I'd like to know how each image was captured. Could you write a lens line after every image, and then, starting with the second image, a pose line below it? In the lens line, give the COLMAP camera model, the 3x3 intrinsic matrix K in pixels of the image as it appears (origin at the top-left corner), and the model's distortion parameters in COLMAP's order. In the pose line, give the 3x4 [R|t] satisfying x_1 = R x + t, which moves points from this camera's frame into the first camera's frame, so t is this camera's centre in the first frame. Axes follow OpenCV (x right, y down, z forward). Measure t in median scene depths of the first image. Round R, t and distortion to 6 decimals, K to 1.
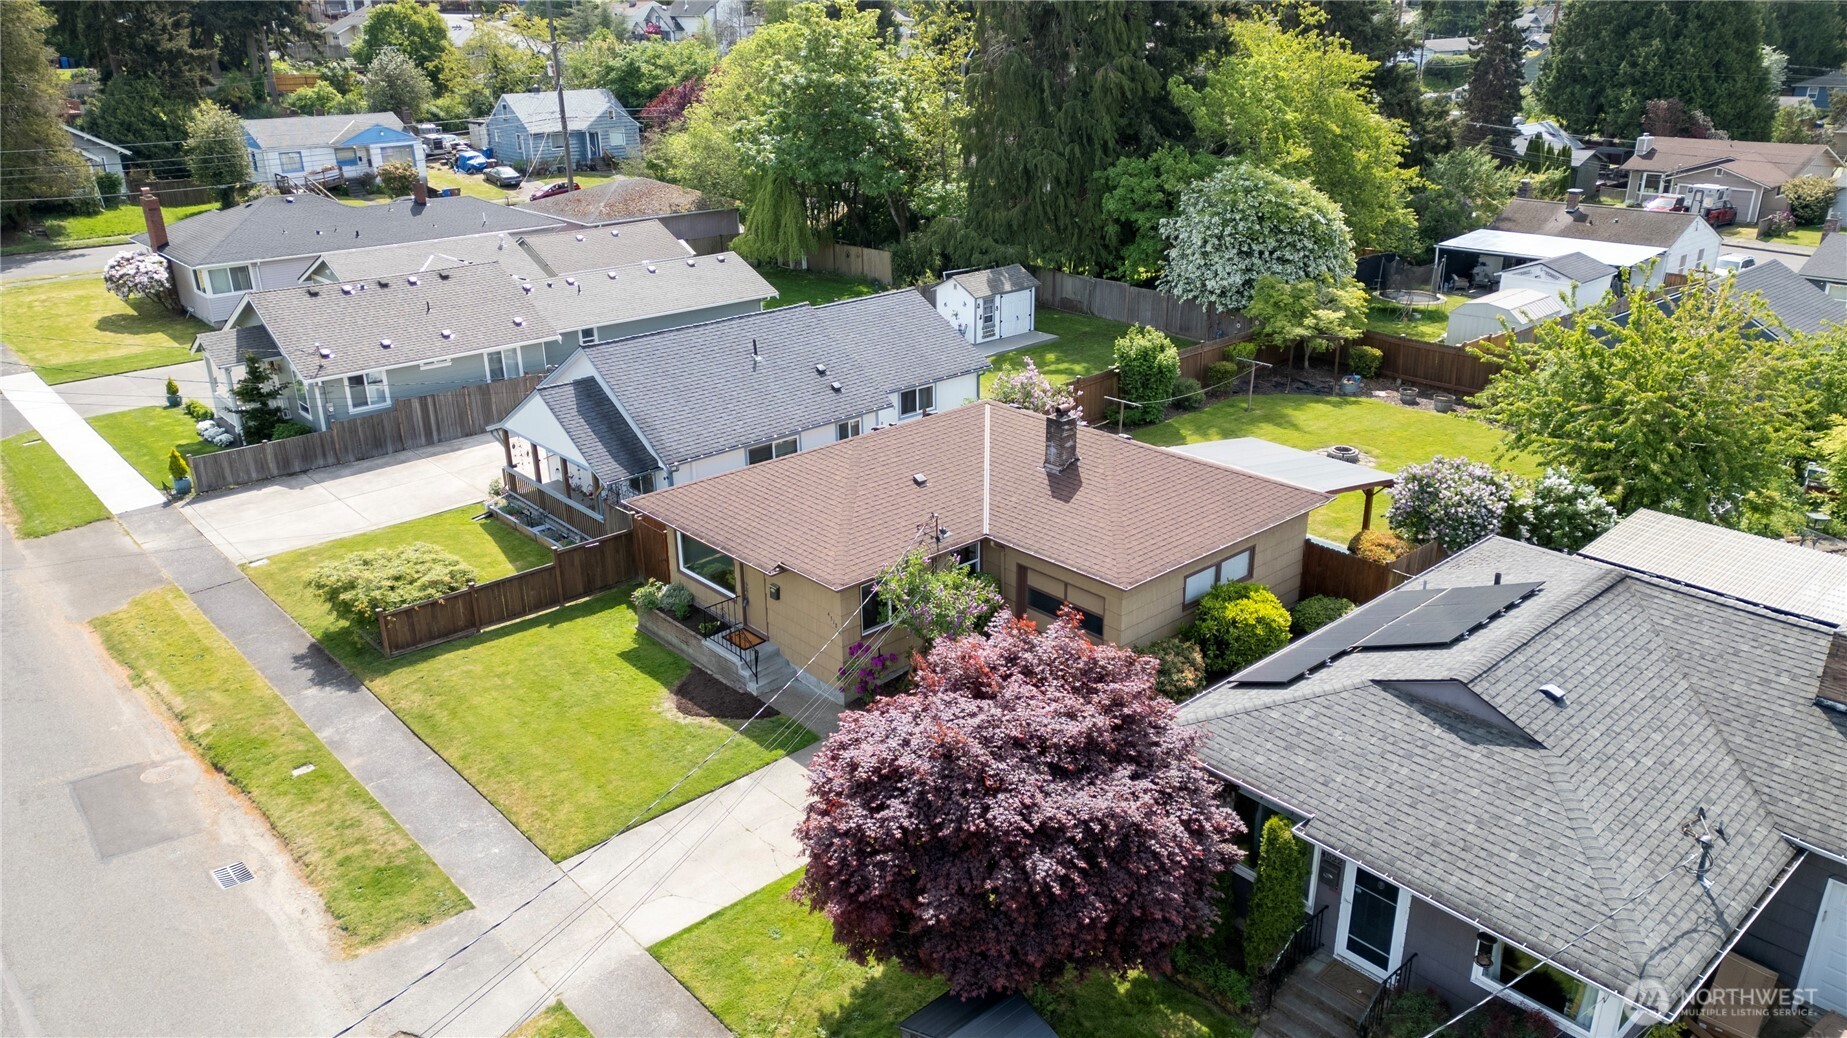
lens RADIAL K [[1292.1, 0, 923.5], [0, 1292.1, 519.0], [0, 0, 1]] dist [0.004895, 0.001117]
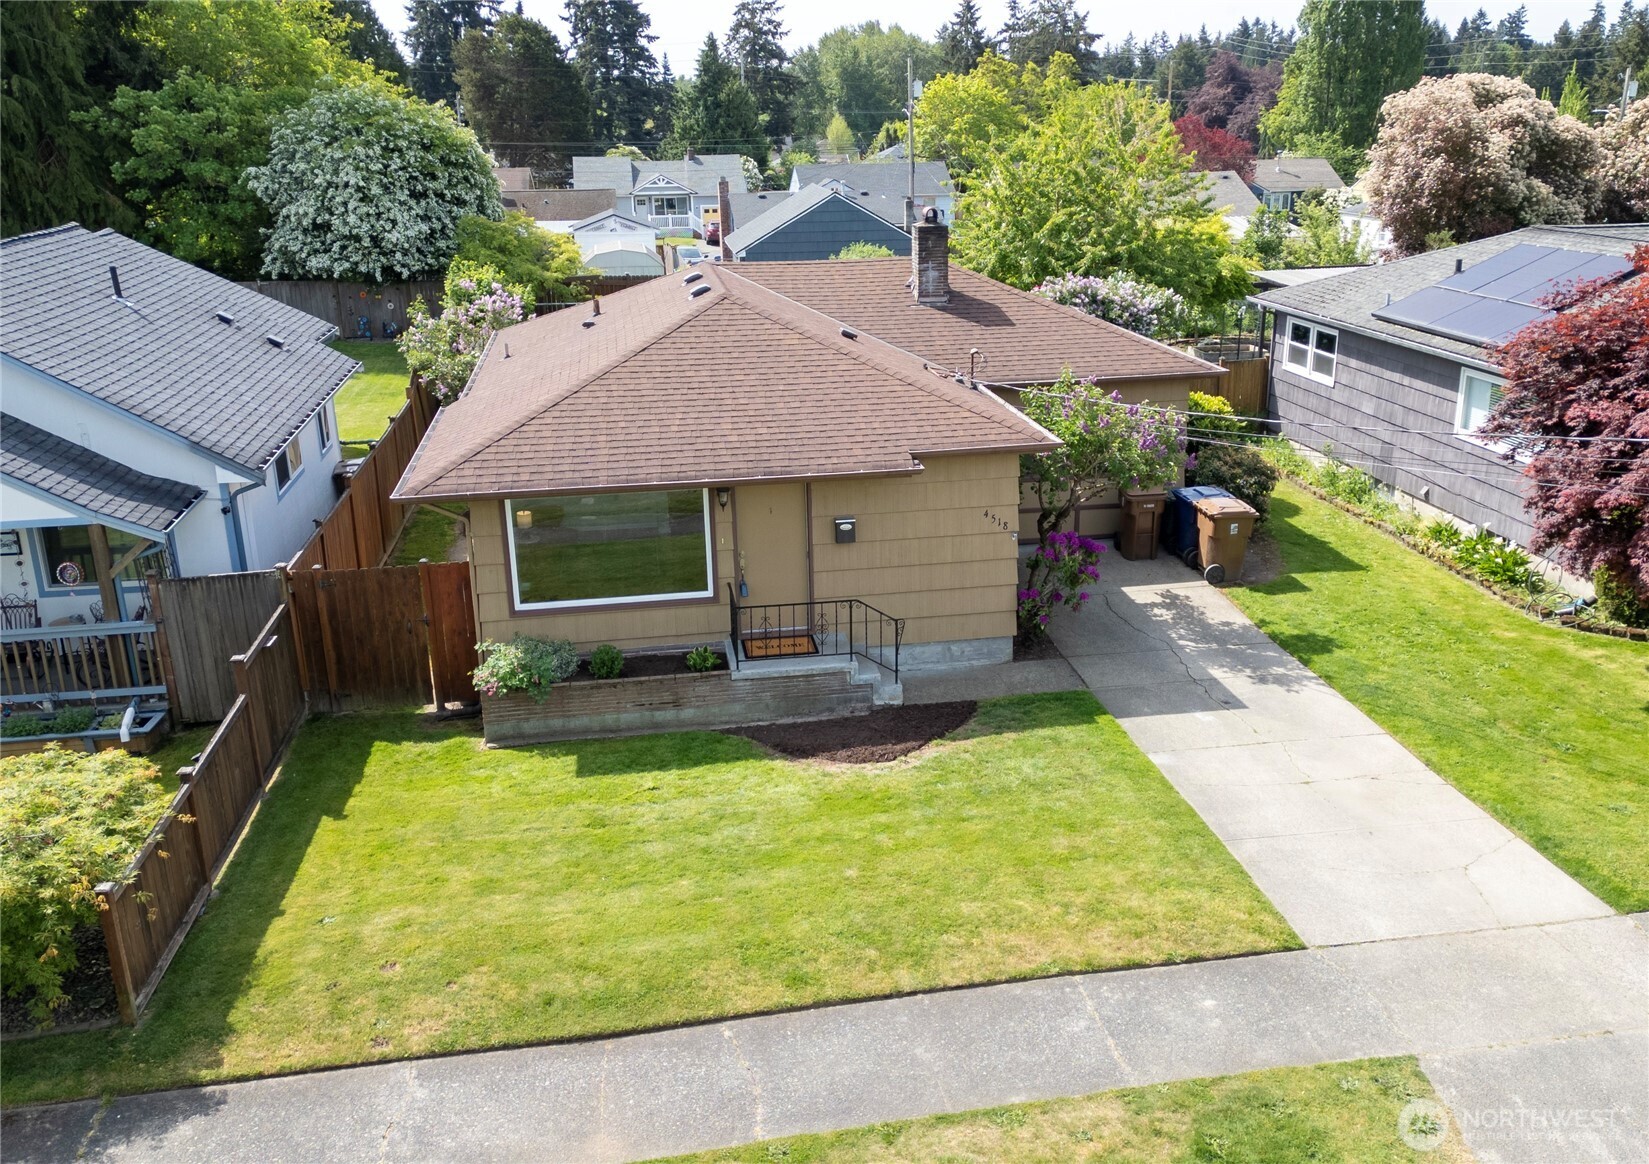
lens RADIAL K [[1449.0, 0, 908.4], [0, 1449.0, 584.6], [0, 0, 1]] dist [-0.001866, -0.012233]
pose [[0.507204, -0.255937, 0.822946, -0.352276], [0.318374, 0.942985, 0.097046, 0.015437], [-0.800863, 0.212783, 0.559769, 0.355585]]
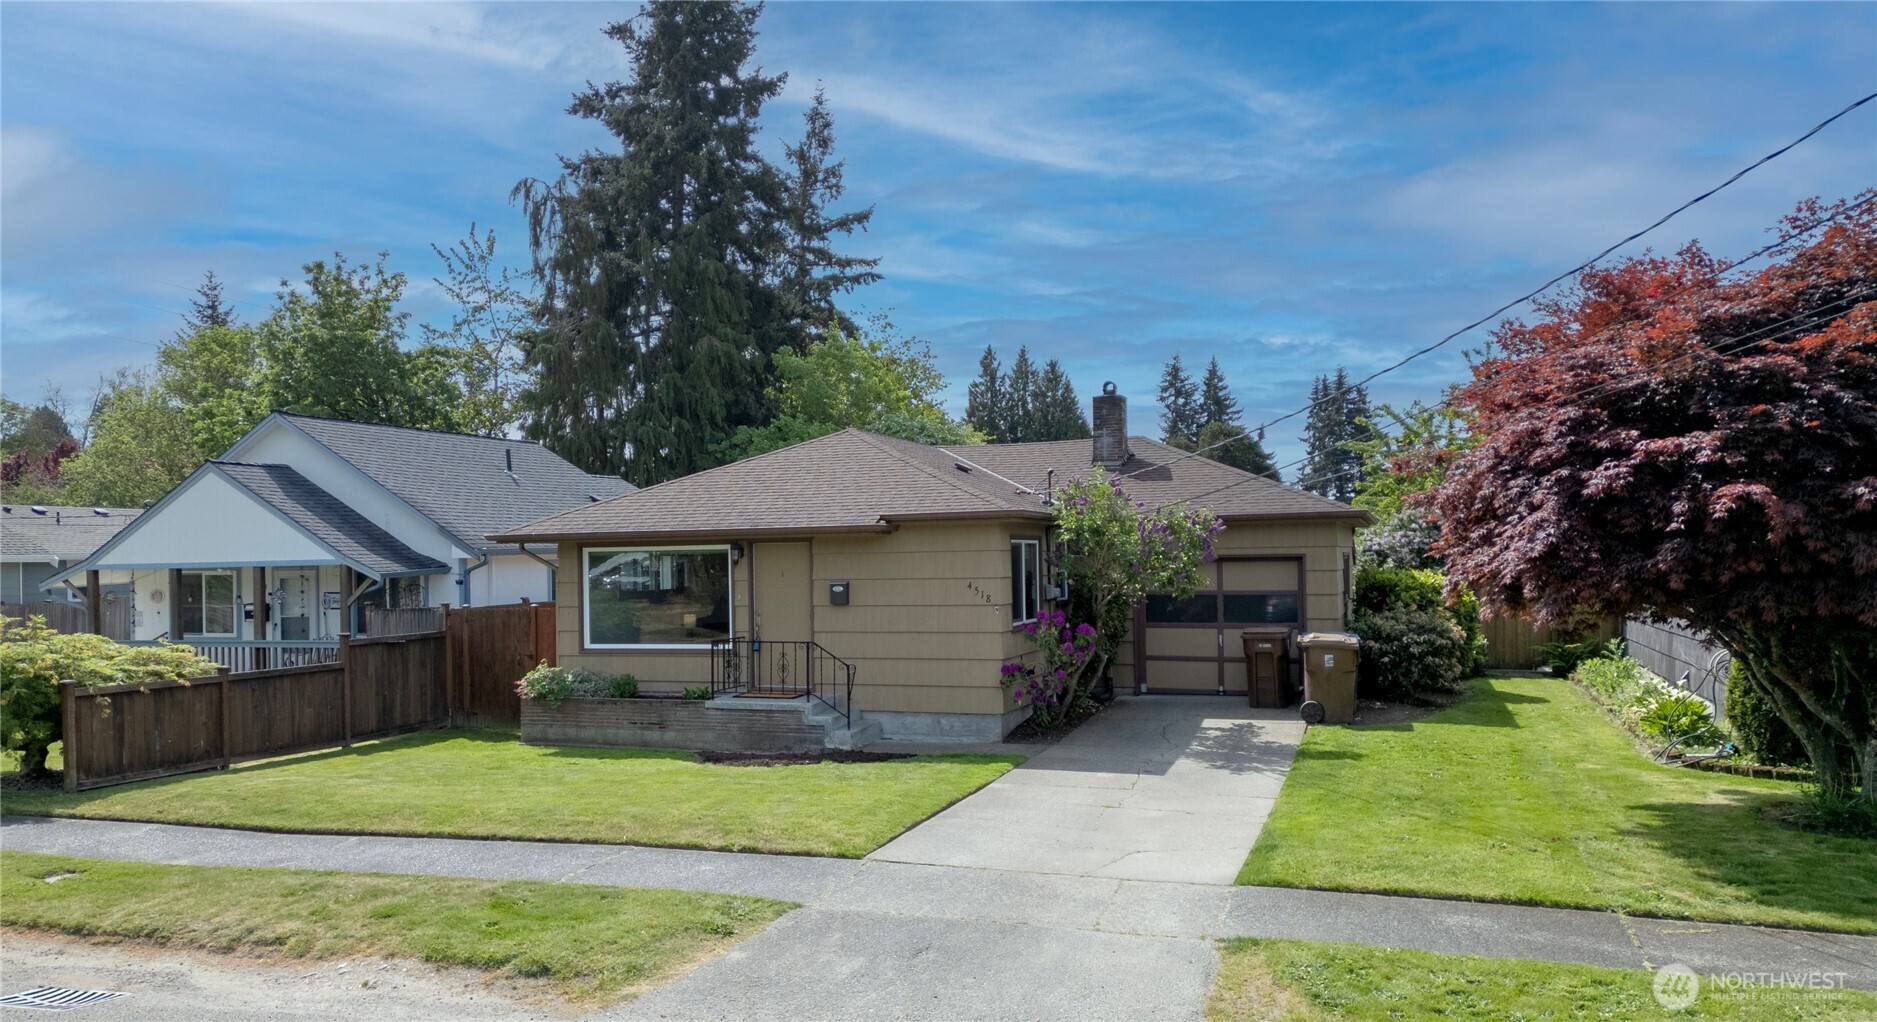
lens RADIAL K [[1447.9, 0, 871.9], [0, 1447.9, 511.1], [0, 0, 1]] dist [0.002716, 0.000514]
pose [[0.886563, 0.020236, 0.462165, -0.236514], [0.171821, 0.913173, -0.369584, 0.156303], [-0.429516, 0.407069, 0.806109, 0.240127]]
